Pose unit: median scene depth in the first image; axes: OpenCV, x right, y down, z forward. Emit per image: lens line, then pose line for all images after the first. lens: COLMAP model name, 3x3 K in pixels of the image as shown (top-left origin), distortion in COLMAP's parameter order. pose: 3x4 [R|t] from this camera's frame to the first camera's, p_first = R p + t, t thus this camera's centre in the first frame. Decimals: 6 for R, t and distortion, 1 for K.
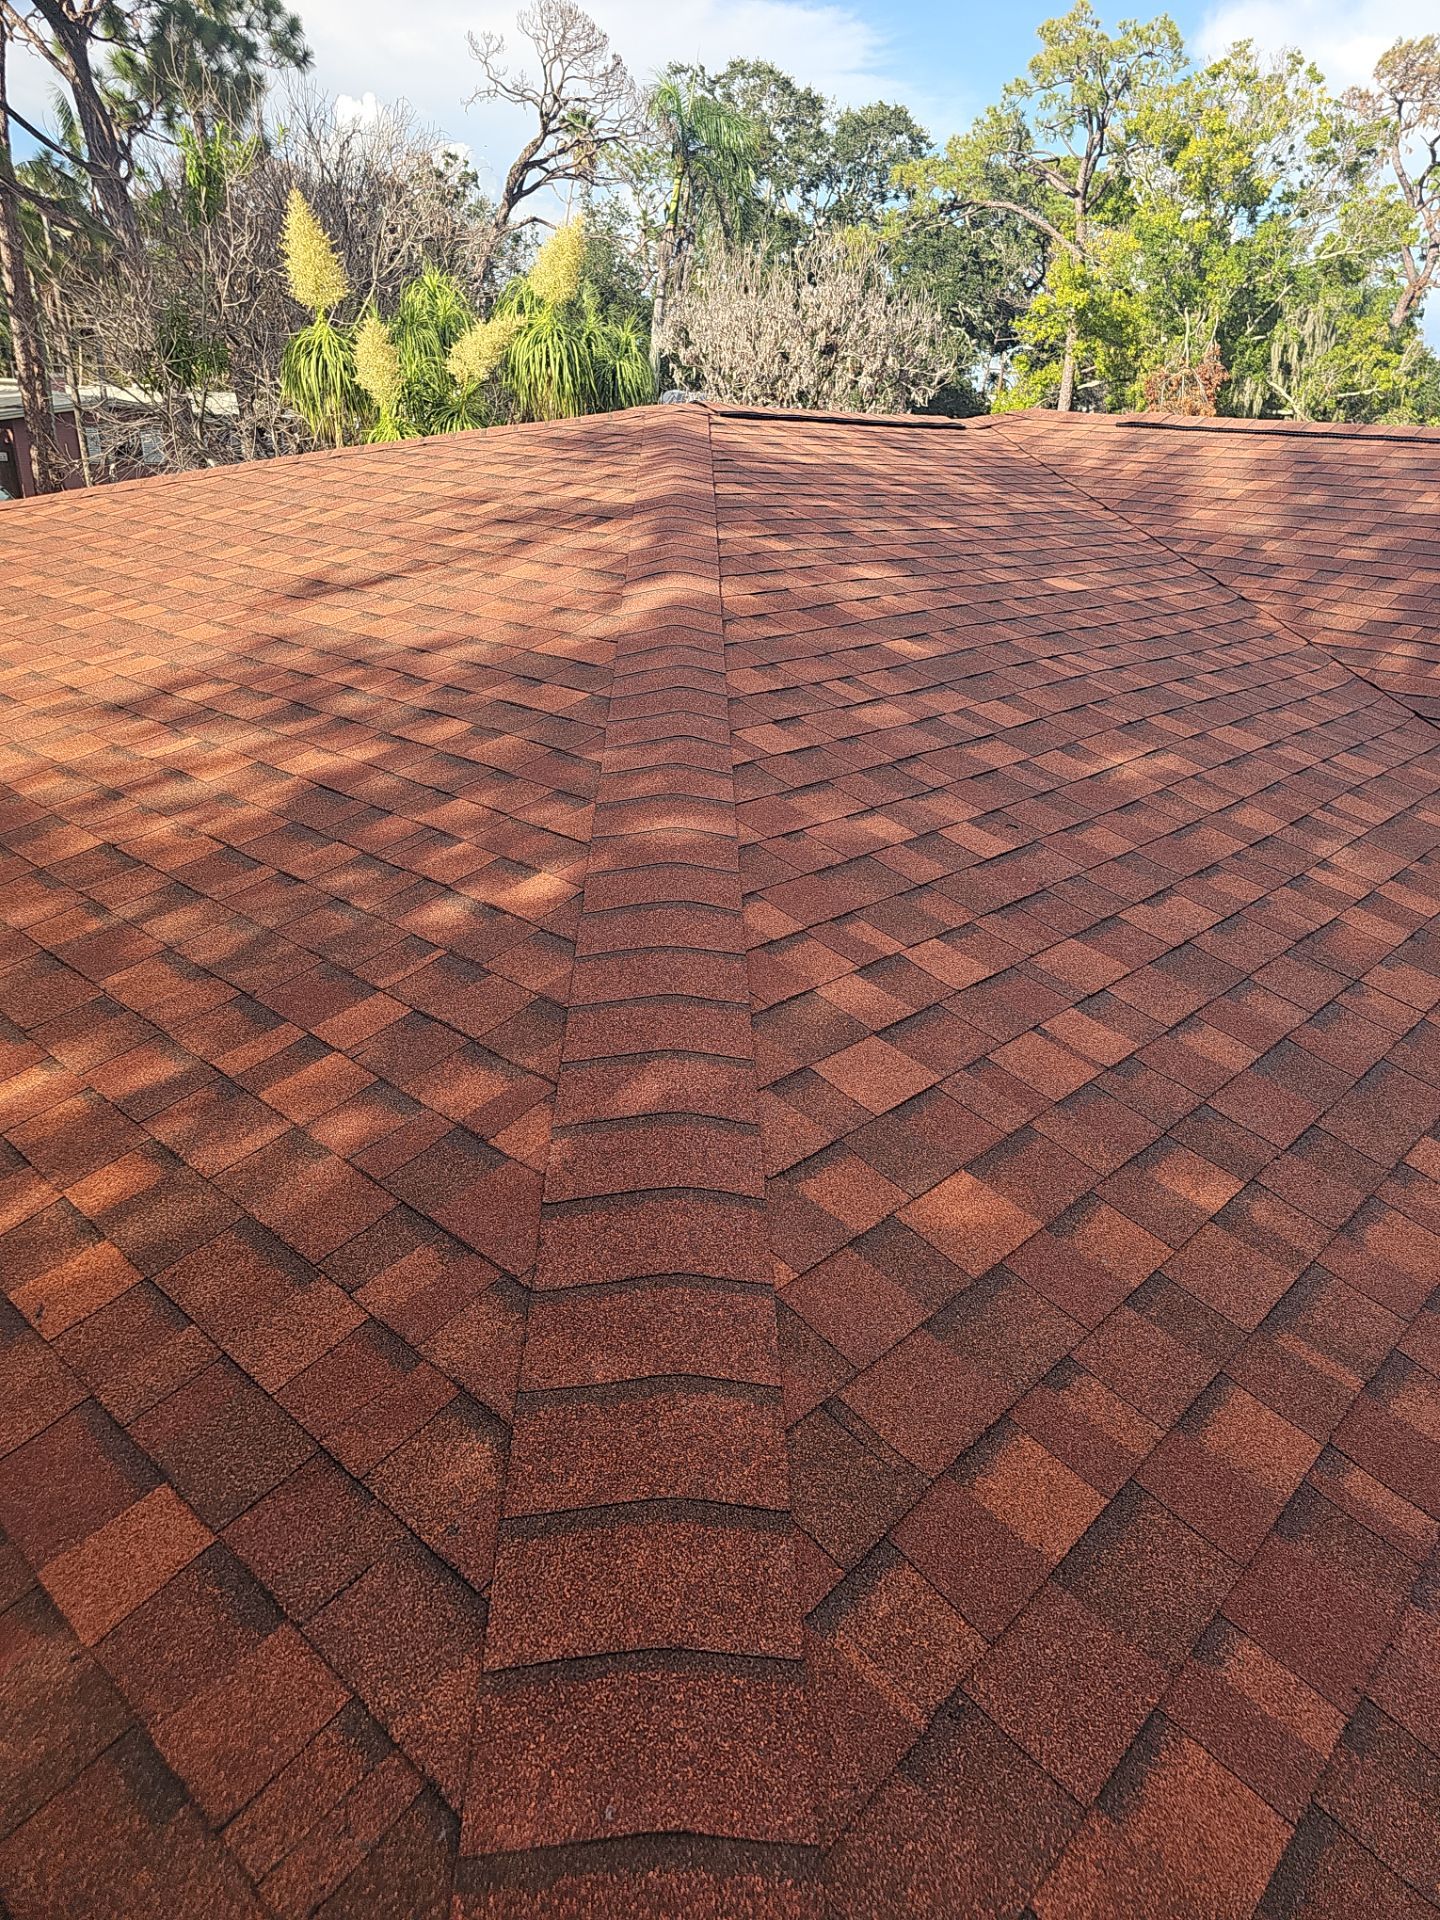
lens RADIAL K [[1246.1, 0, 723.4], [0, 1246.1, 953.0], [0, 0, 1]] dist [0.027303, -0.016836]
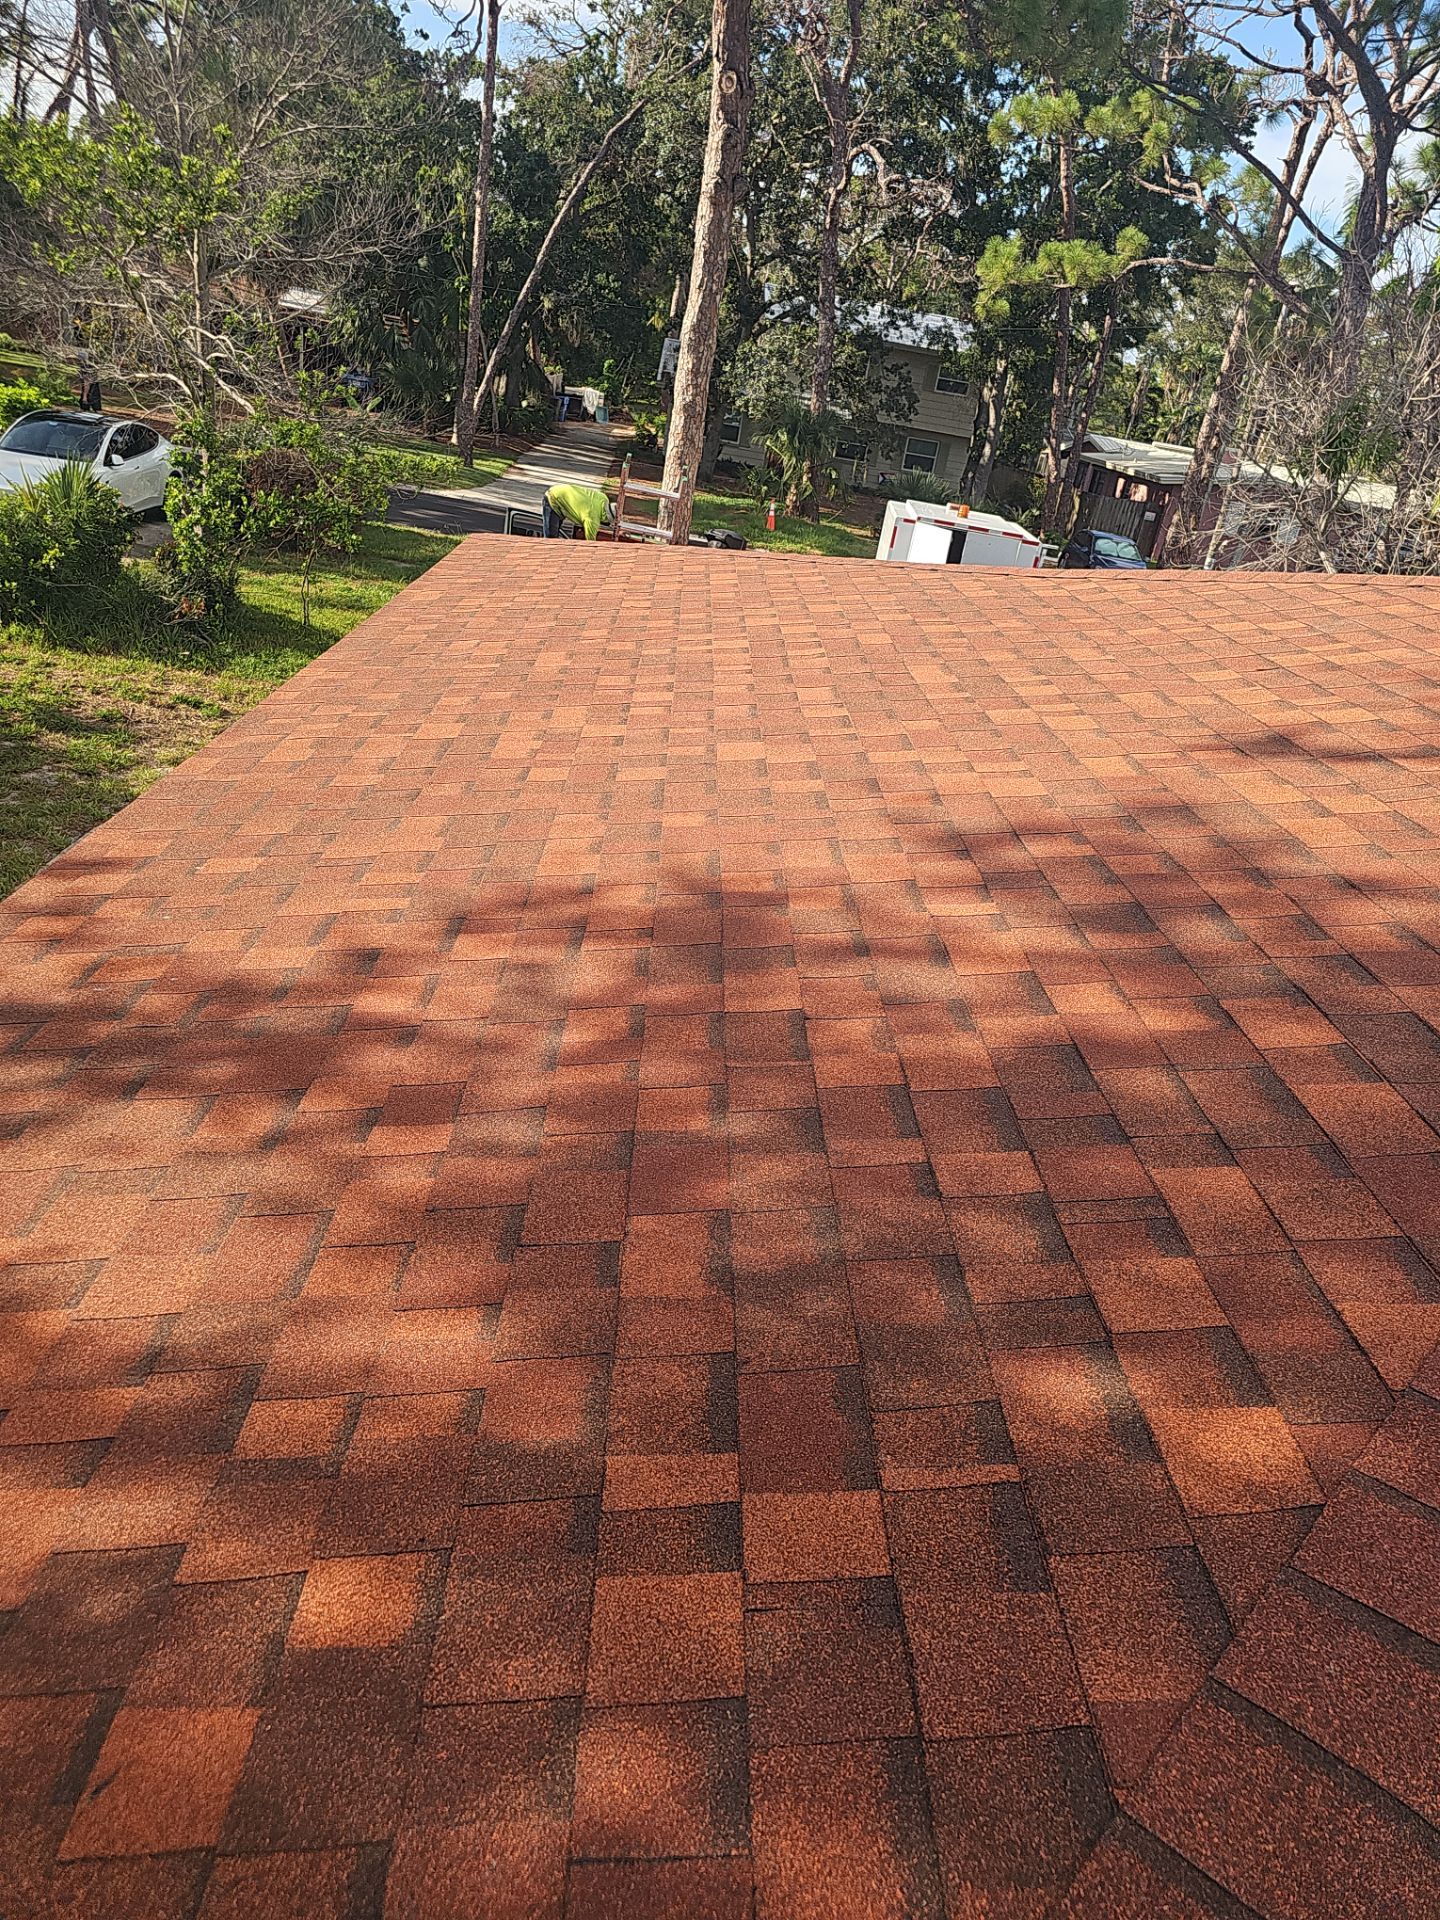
lens RADIAL K [[1246.1, 0, 719.3], [0, 1246.1, 953.3], [0, 0, 1]] dist [0.027303, -0.016836]
pose [[0.679430, 0.367446, -0.635105, -0.024576], [-0.401242, 0.910749, 0.097677, -0.148129], [0.614312, 0.188466, 0.766225, 0.280566]]
